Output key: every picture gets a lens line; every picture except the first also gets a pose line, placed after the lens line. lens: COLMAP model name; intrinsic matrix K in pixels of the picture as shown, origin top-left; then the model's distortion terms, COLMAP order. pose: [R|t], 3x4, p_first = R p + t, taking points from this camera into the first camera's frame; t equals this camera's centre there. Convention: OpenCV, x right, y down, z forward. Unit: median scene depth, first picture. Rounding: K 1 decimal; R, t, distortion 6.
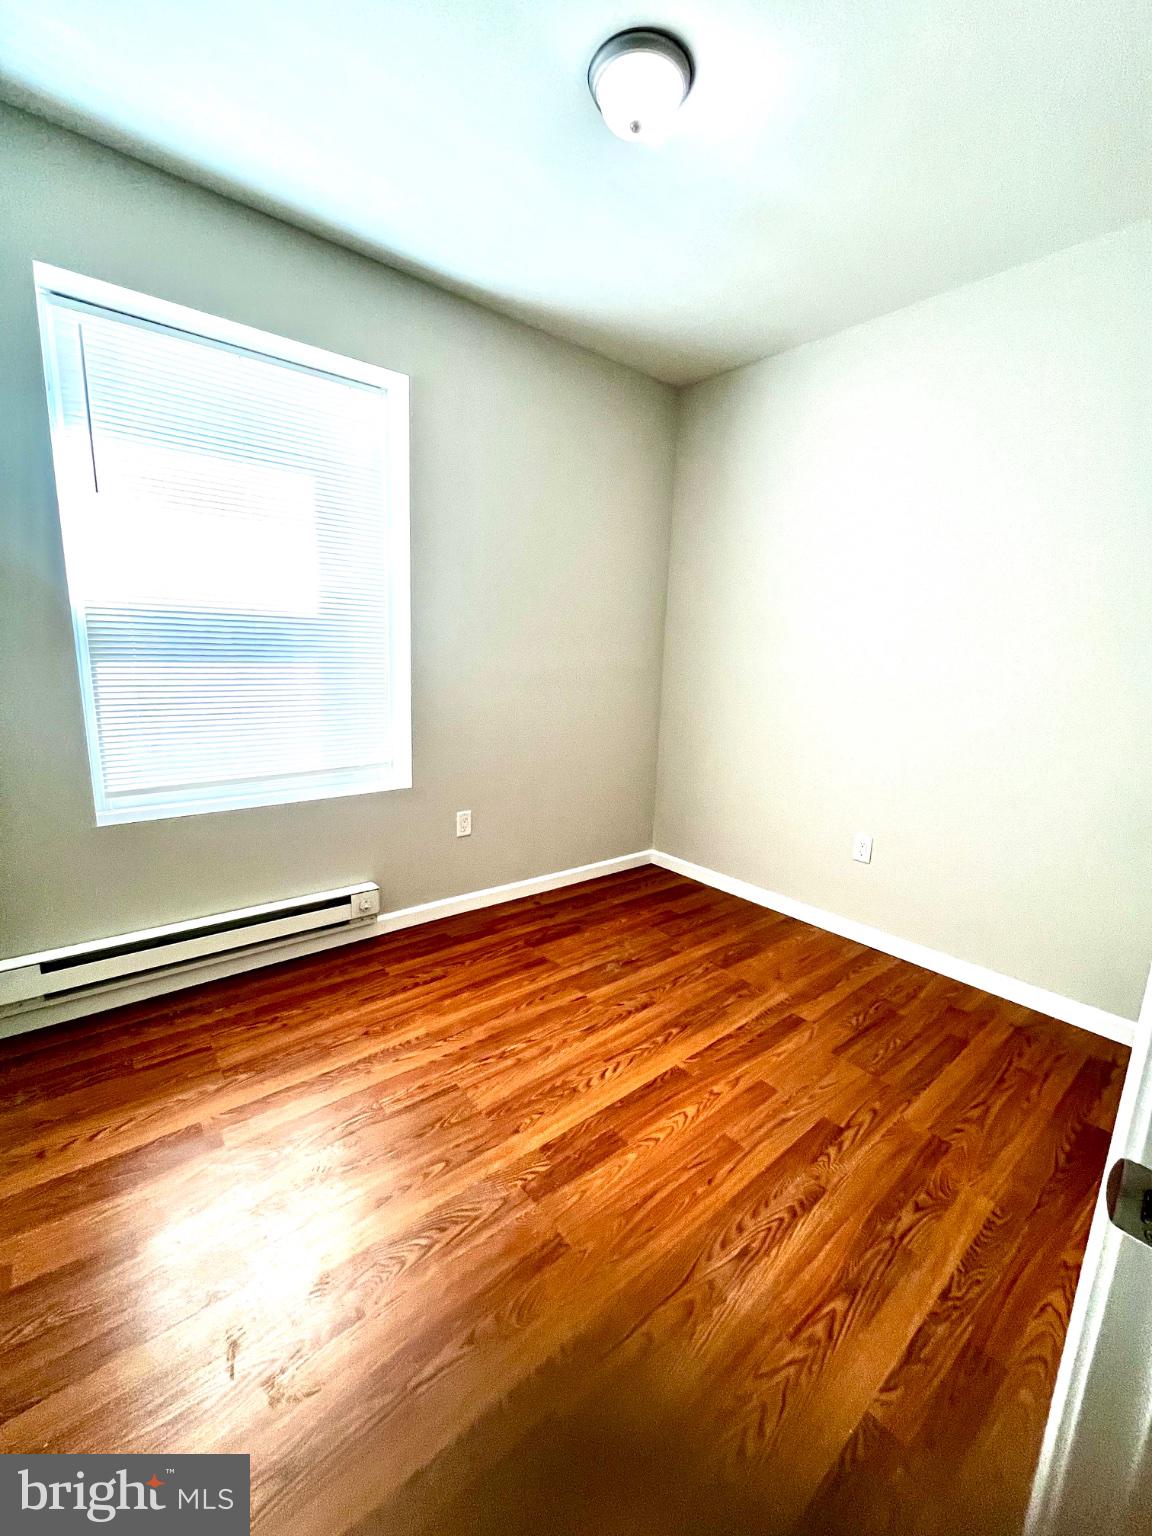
lens RADIAL K [[626.0, 0, 574.3], [0, 626.0, 769.2], [0, 0, 1]] dist [0.004483, -0.000024]
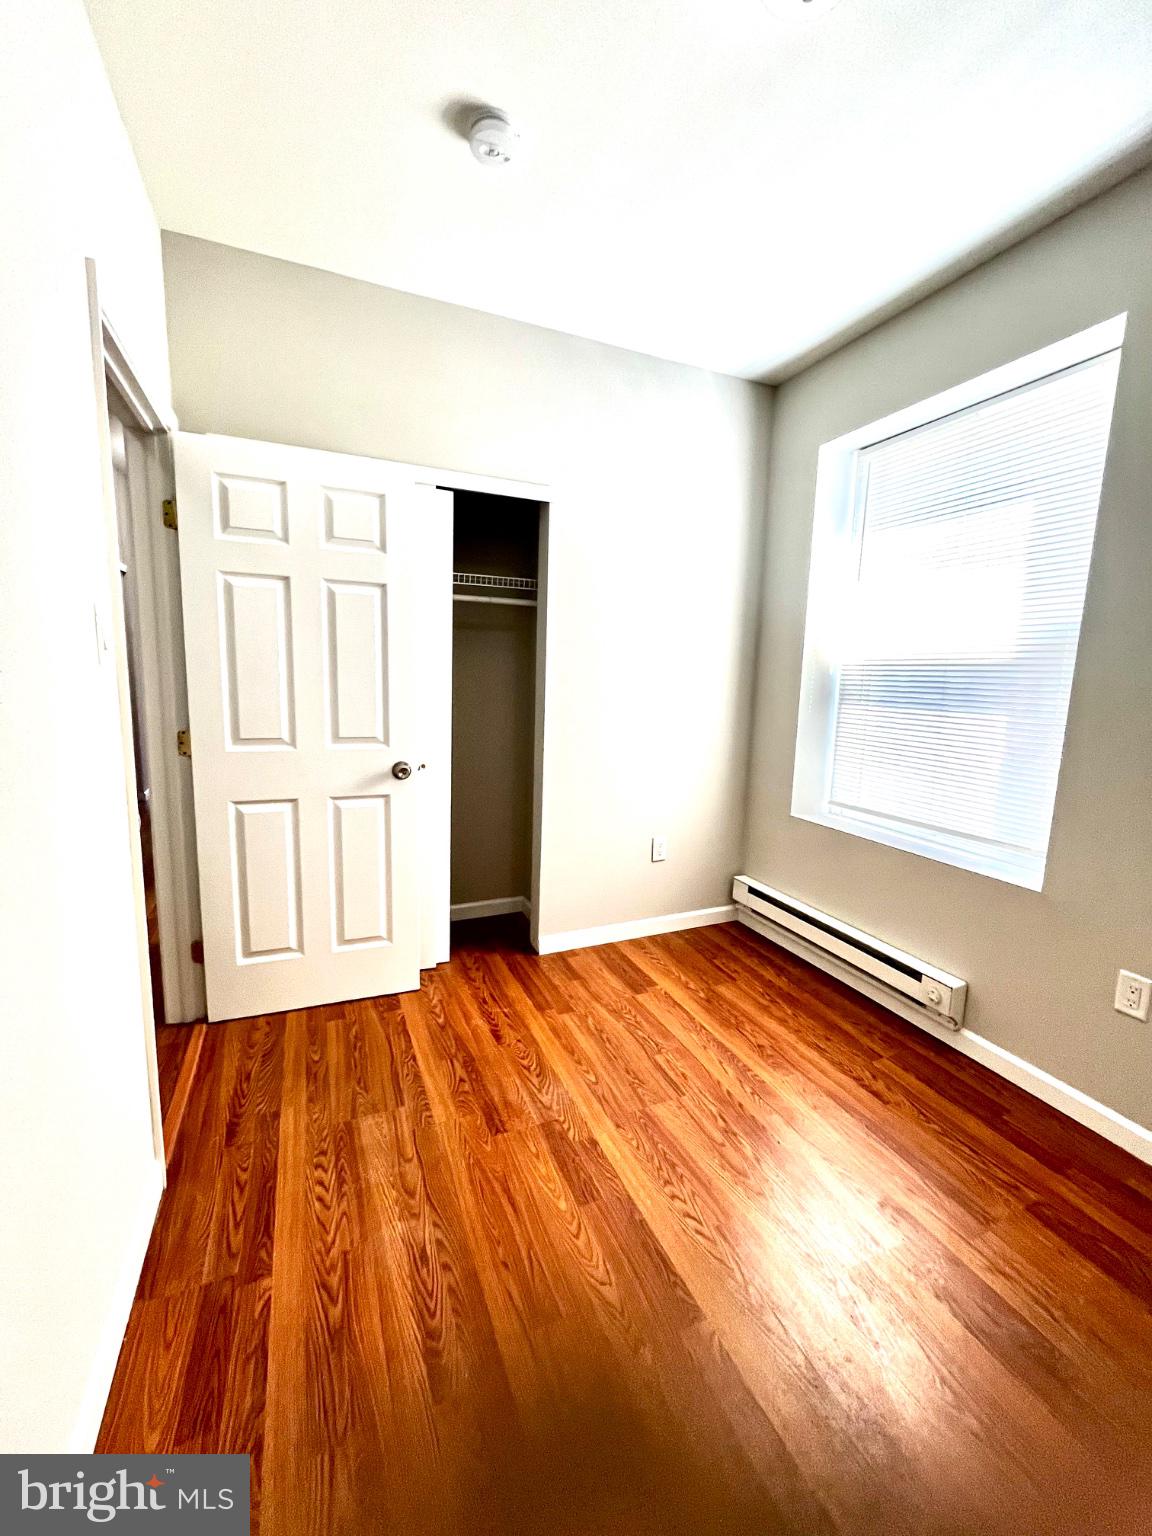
lens RADIAL K [[626.0, 0, 575.6], [0, 626.0, 767.7], [0, 0, 1]] dist [0.004483, -0.000024]
pose [[-0.282844, 0.101621, -0.953767, 0.871245], [-0.221508, 0.960572, 0.168036, -0.171448], [0.933238, 0.258795, -0.249182, 1.022191]]
